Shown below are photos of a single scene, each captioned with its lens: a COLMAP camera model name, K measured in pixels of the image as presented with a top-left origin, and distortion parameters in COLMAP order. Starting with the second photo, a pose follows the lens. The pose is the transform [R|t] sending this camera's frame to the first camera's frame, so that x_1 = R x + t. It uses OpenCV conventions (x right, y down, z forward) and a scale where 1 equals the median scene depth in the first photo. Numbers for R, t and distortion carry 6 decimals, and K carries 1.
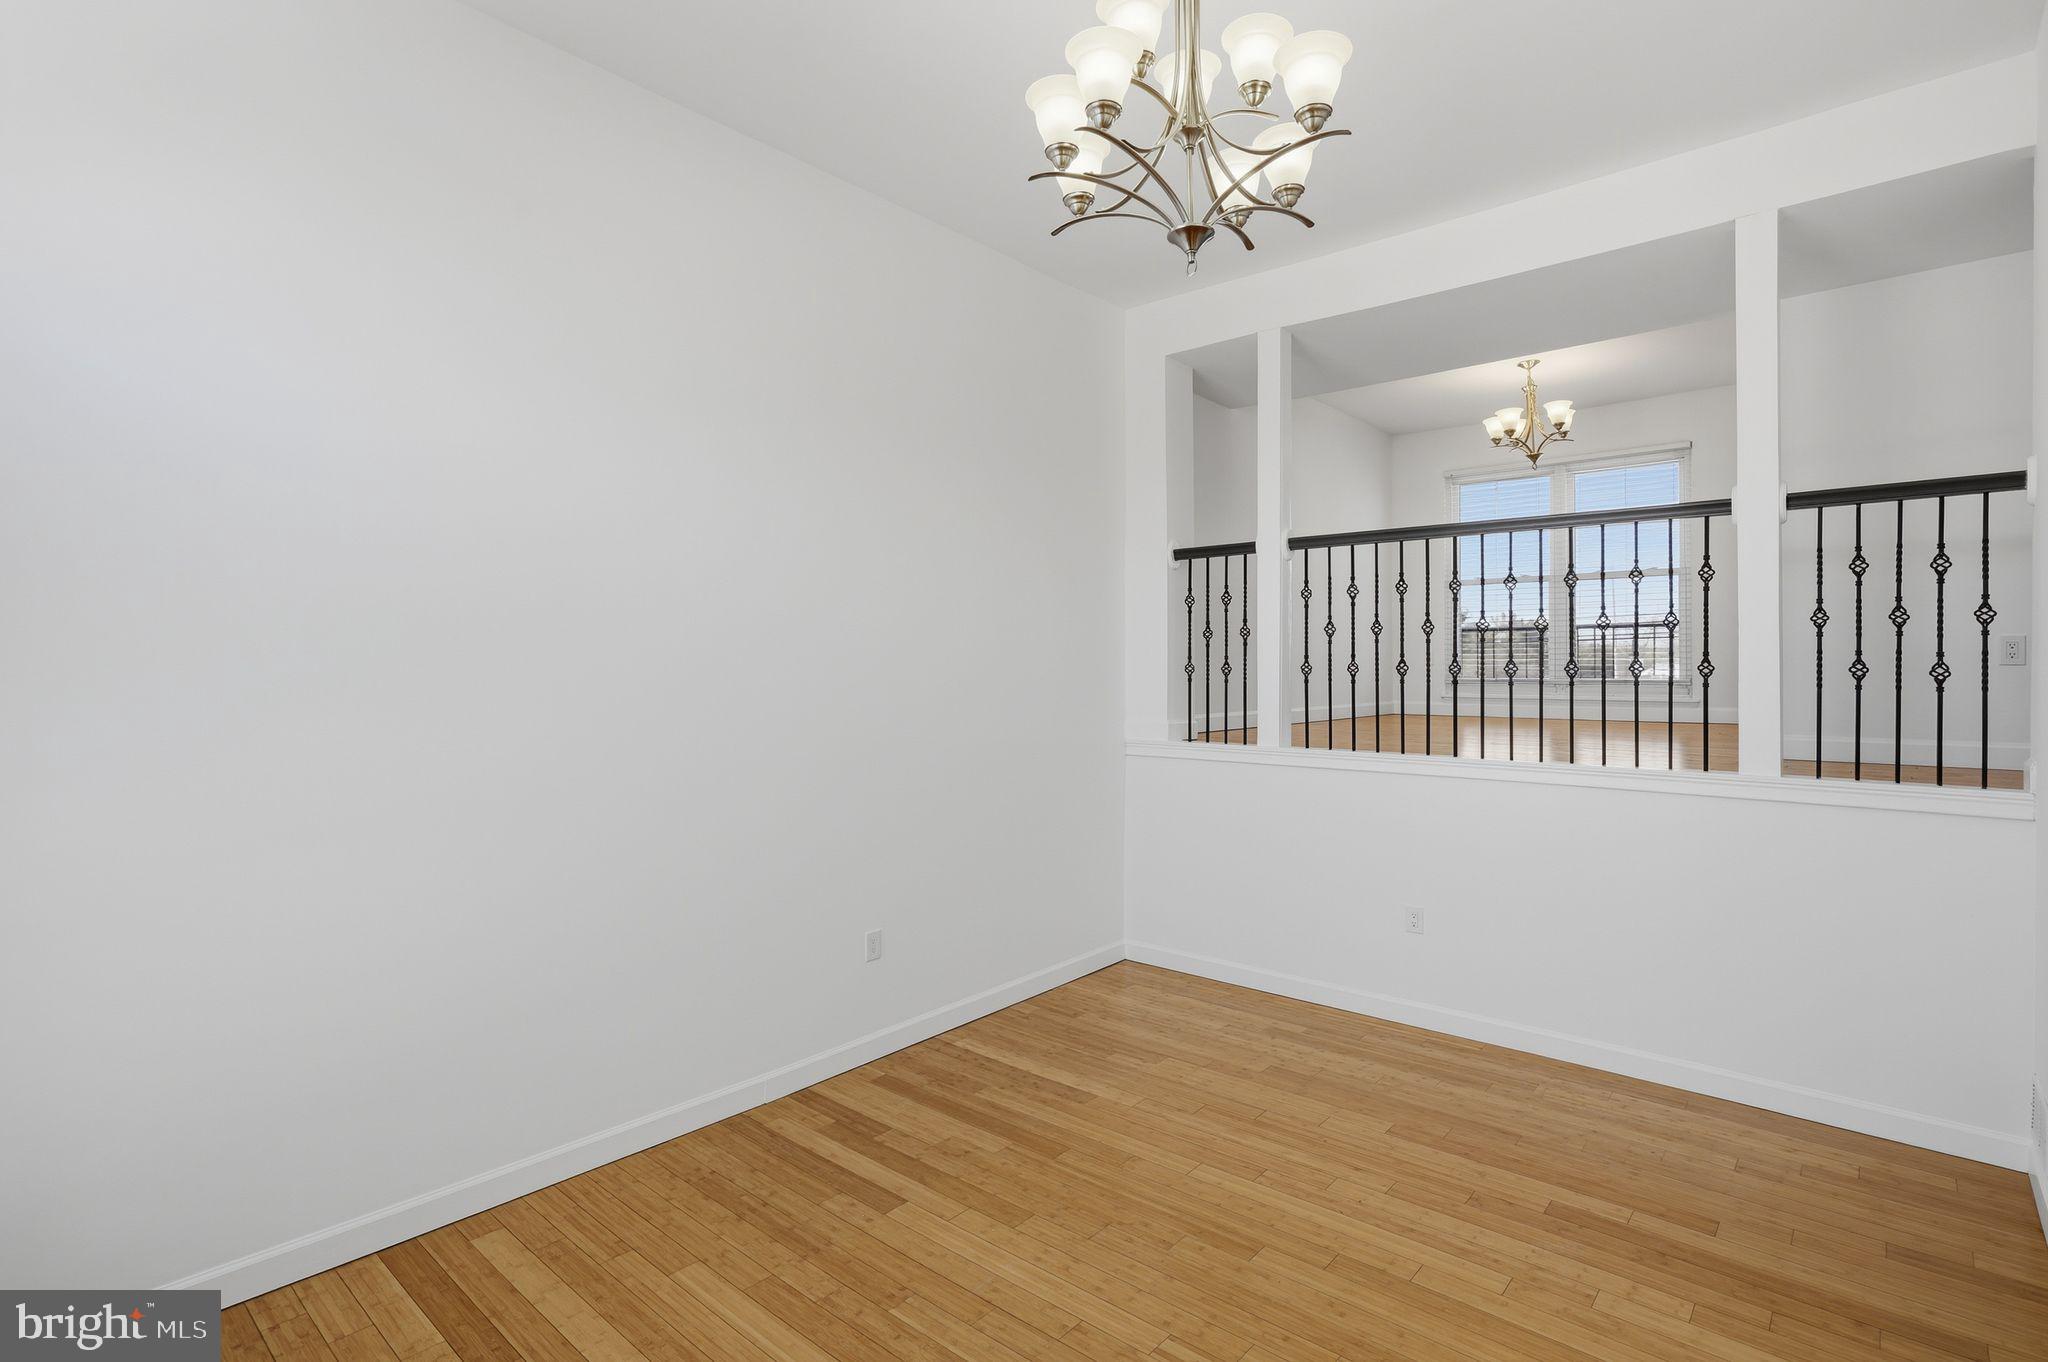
lens RADIAL K [[989.9, 0, 1020.8], [0, 989.9, 679.4], [0, 0, 1]] dist [0.016976, 0.000331]
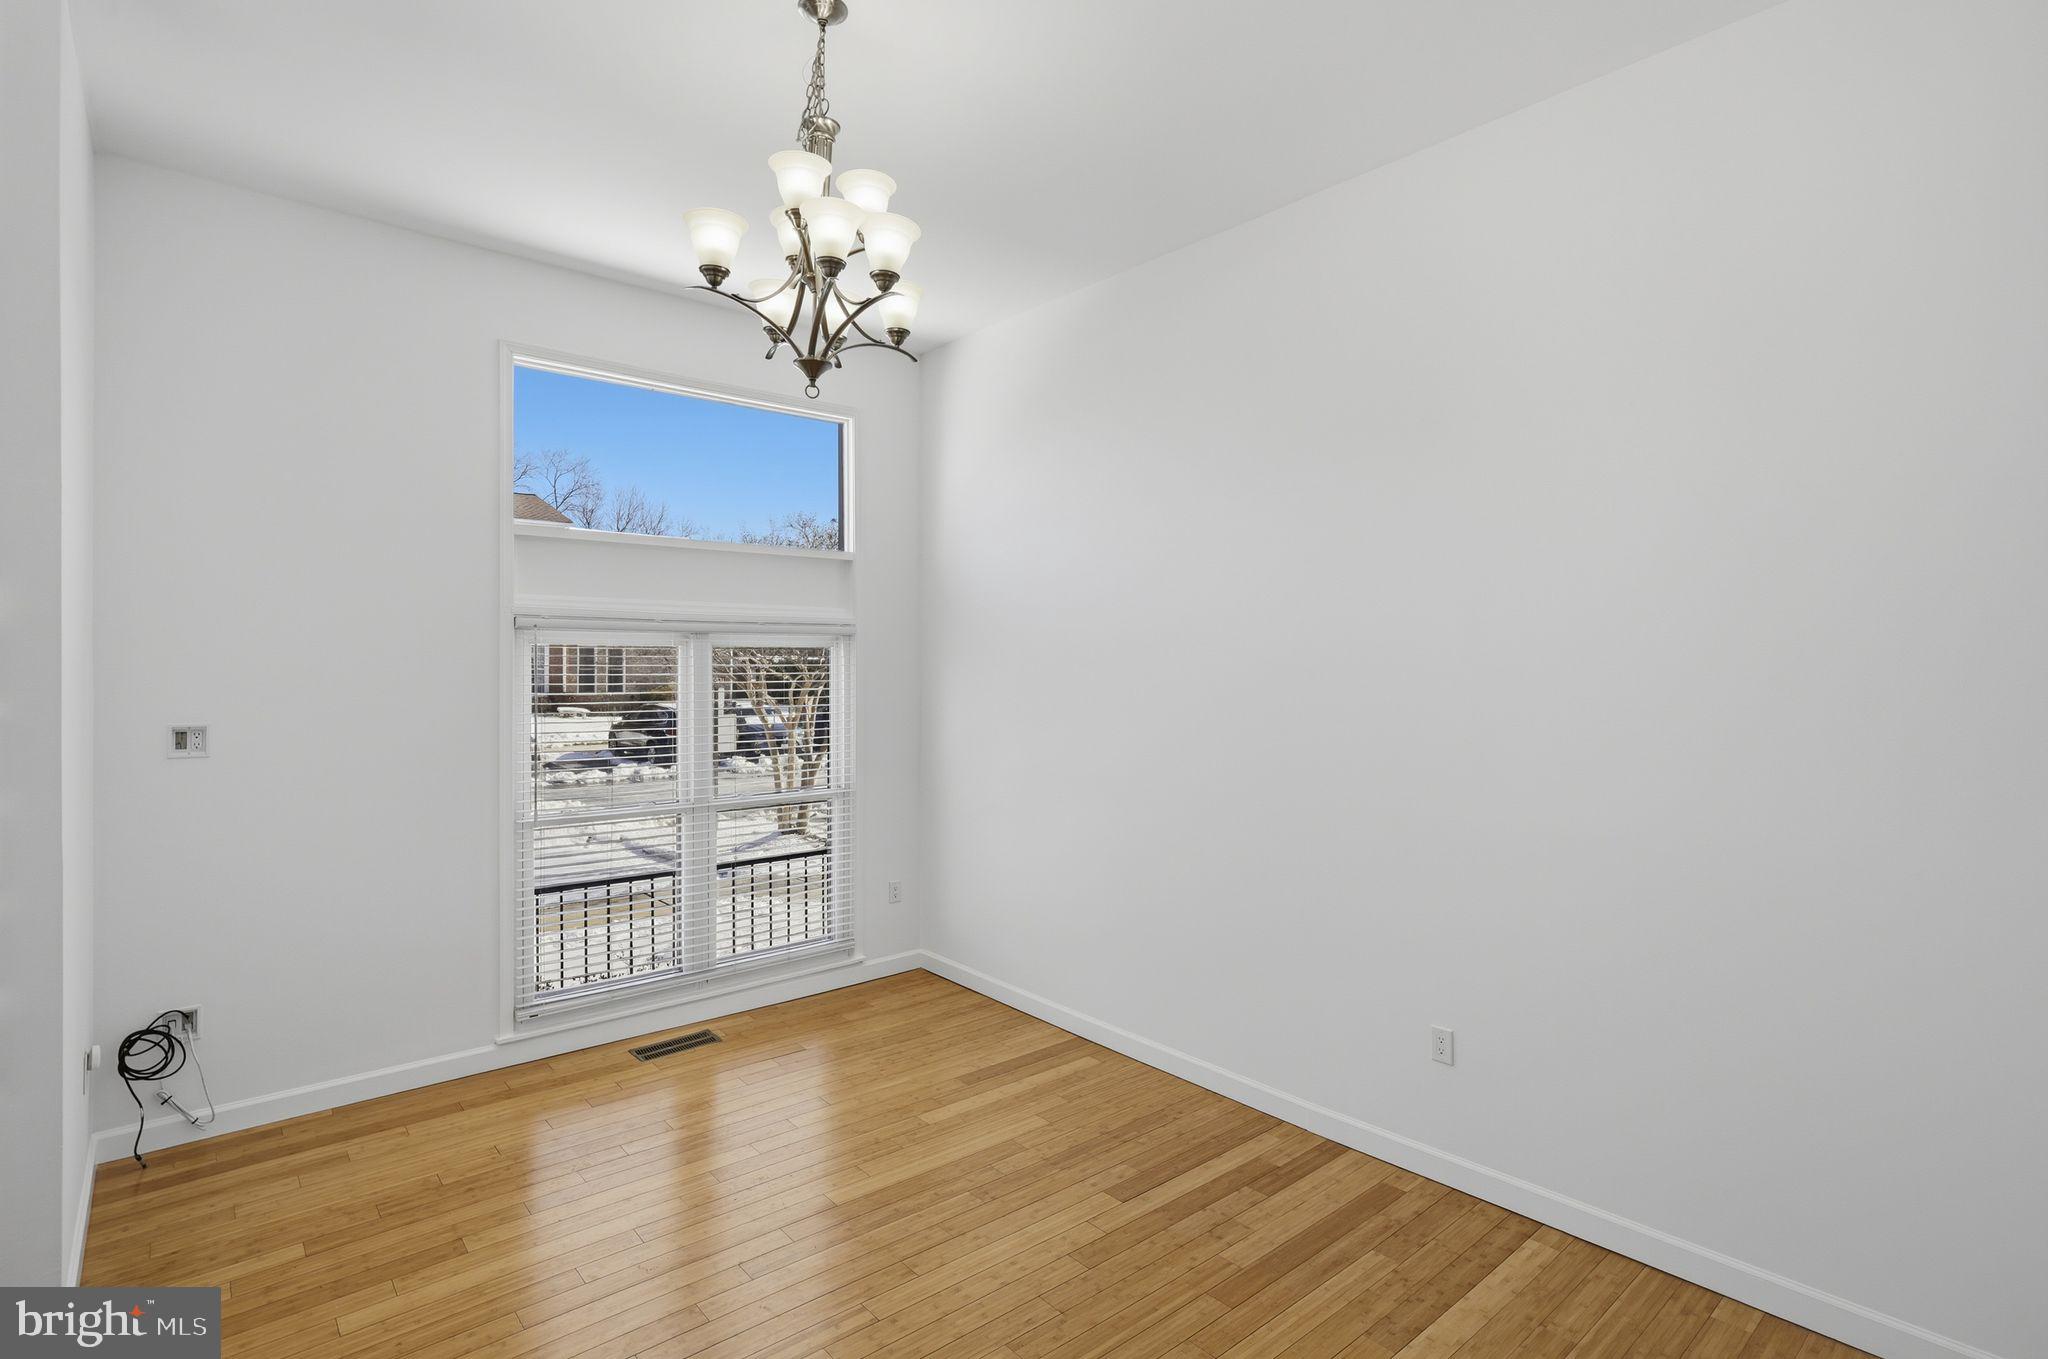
lens RADIAL K [[989.9, 0, 1022.4], [0, 989.9, 679.5], [0, 0, 1]] dist [0.016976, 0.000331]
pose [[-0.131829, 0.010722, -0.991215, 0.851412], [-0.010289, 0.999873, 0.012184, -0.049543], [0.991219, 0.011805, -0.131702, 0.904441]]
